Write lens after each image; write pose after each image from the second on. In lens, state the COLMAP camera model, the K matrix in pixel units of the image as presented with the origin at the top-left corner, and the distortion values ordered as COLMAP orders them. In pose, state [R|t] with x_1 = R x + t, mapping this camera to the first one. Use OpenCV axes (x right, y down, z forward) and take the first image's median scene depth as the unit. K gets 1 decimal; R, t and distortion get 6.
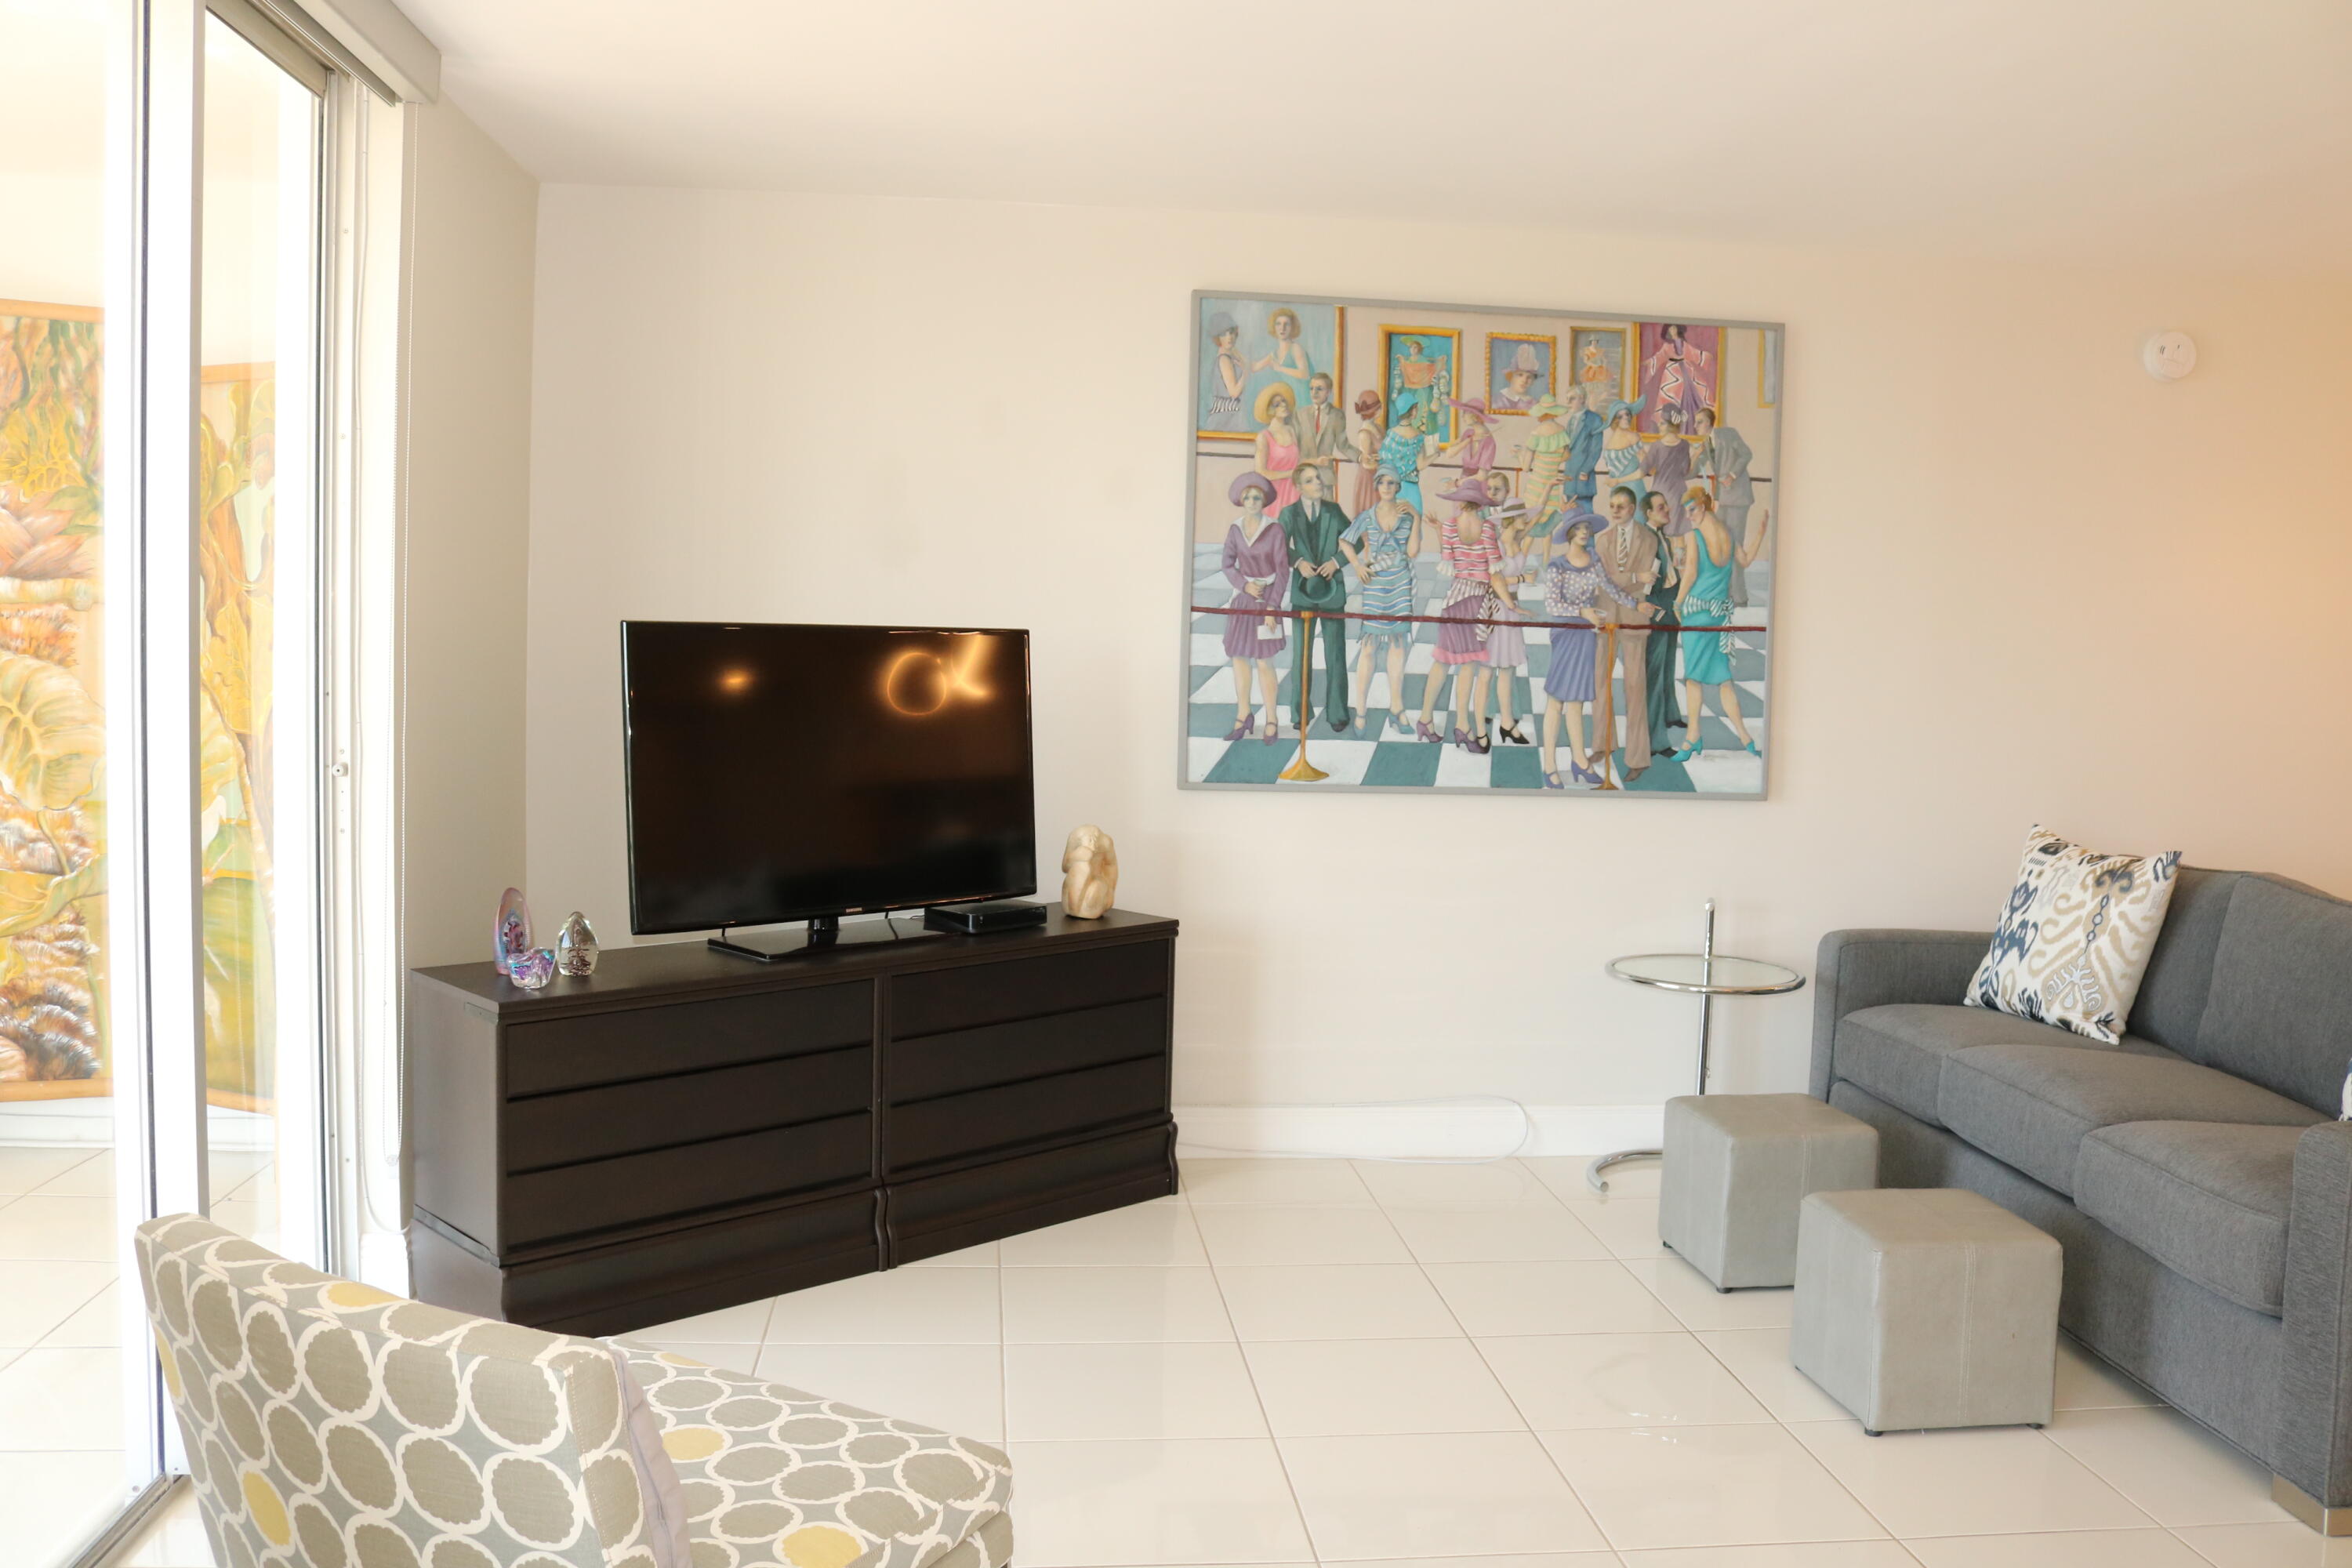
lens RADIAL K [[1949.4, 0, 1180.3], [0, 1949.4, 769.6], [0, 0, 1]] dist [-0.160751, 0.132398]
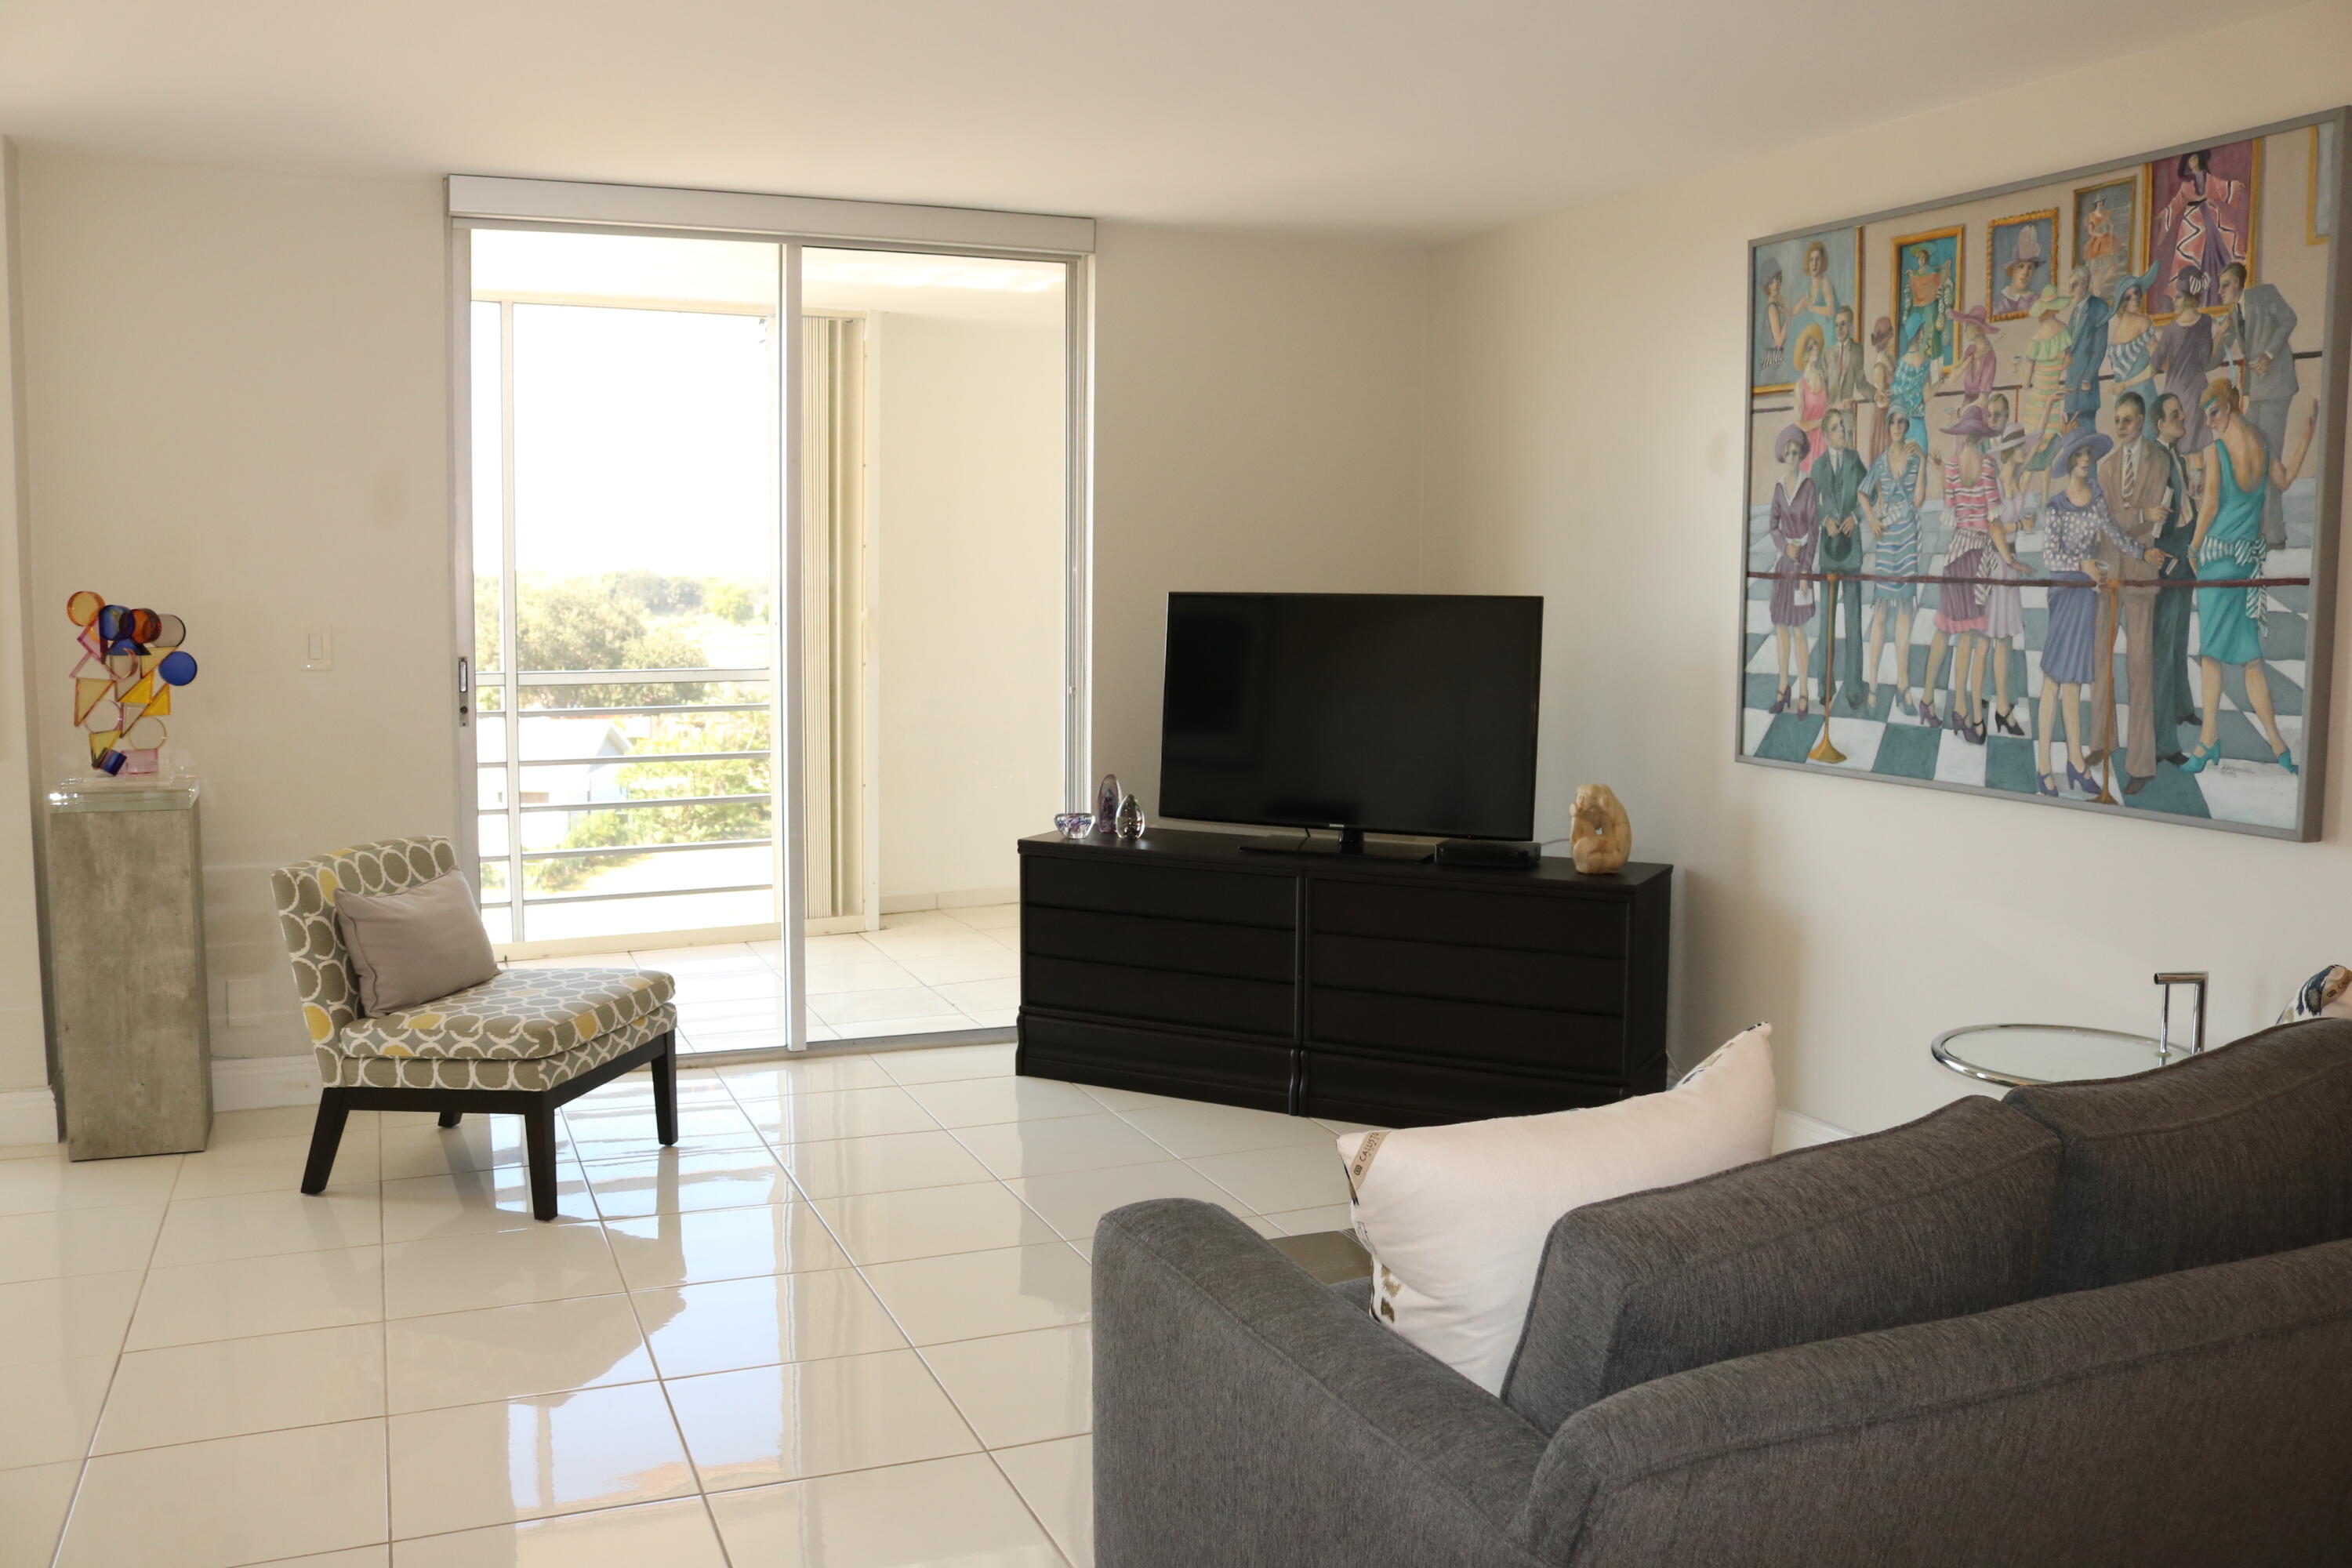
lens RADIAL K [[1949.4, 0, 1180.3], [0, 1949.4, 769.6], [0, 0, 1]] dist [-0.160751, 0.132398]
pose [[0.293867, 0.068166, -0.953413, 0.819522], [-0.066266, 0.996507, 0.050823, -0.016032], [0.953547, 0.048244, 0.297358, 0.450826]]
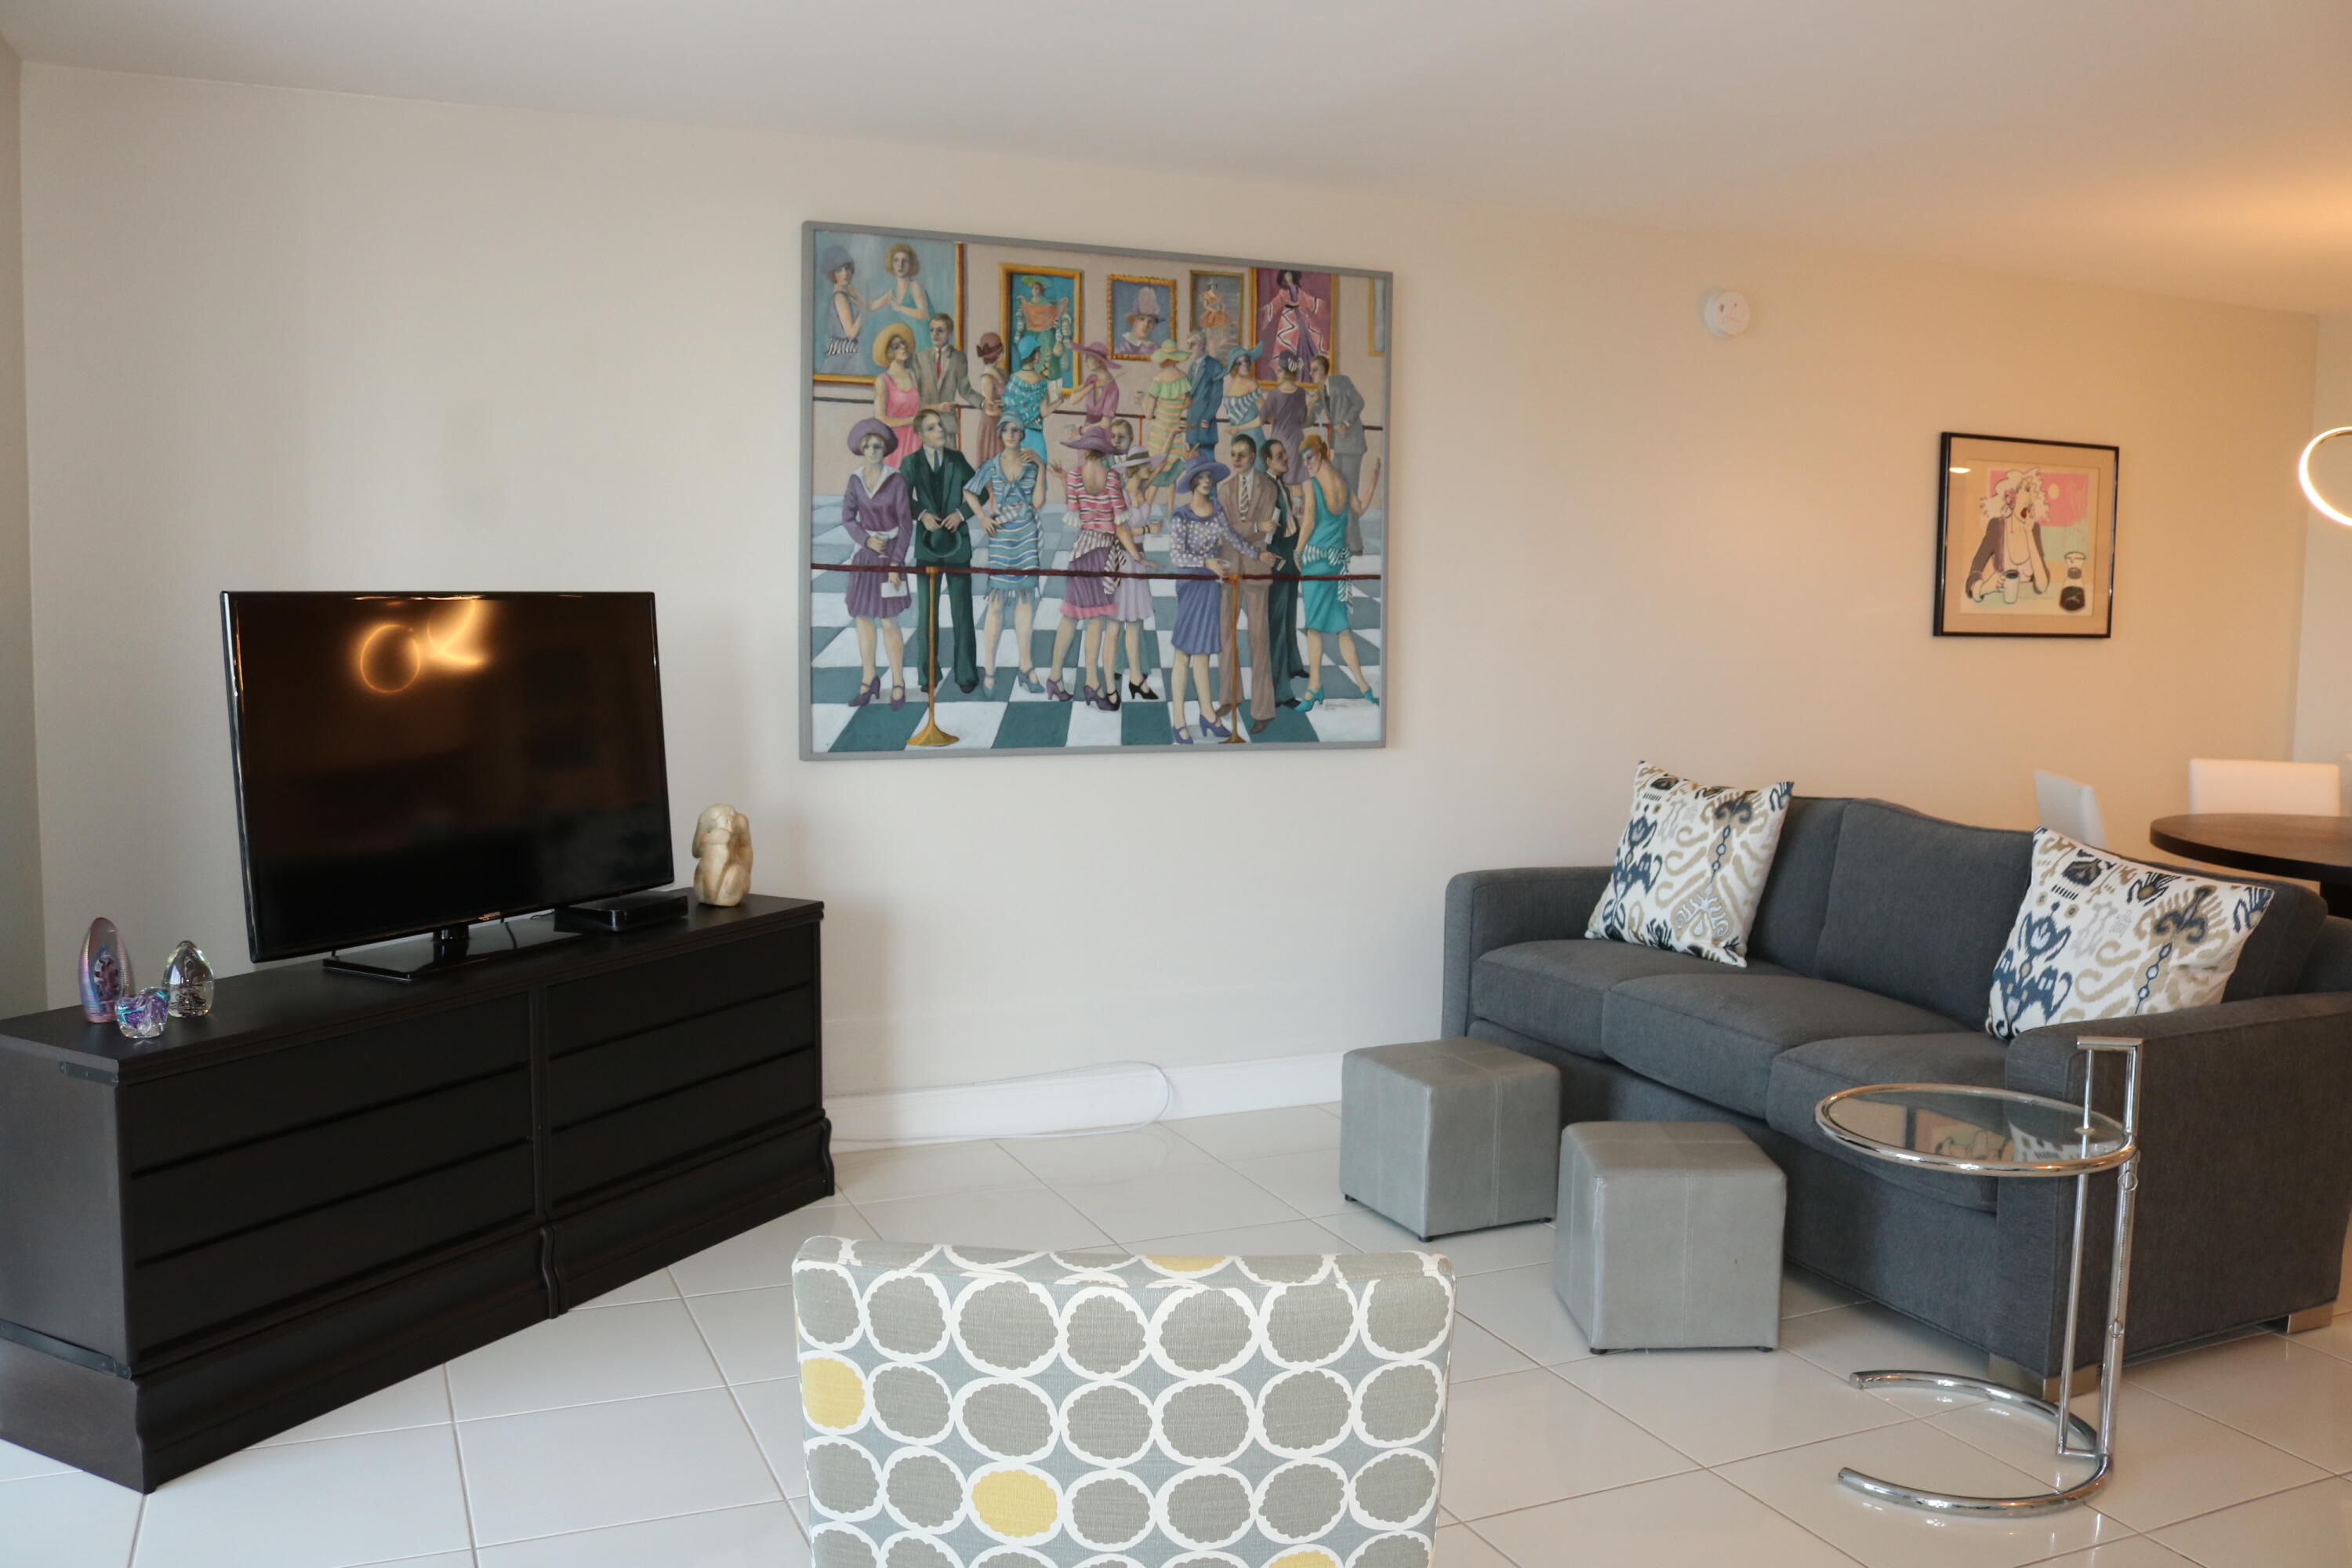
lens RADIAL K [[1949.4, 0, 1180.3], [0, 1949.4, 769.6], [0, 0, 1]] dist [-0.160751, 0.132398]
pose [[0.950343, -0.042900, 0.308232, -0.113902], [0.034912, 0.998897, 0.031386, -0.008266], [-0.309239, -0.019067, 0.950793, 0.065531]]
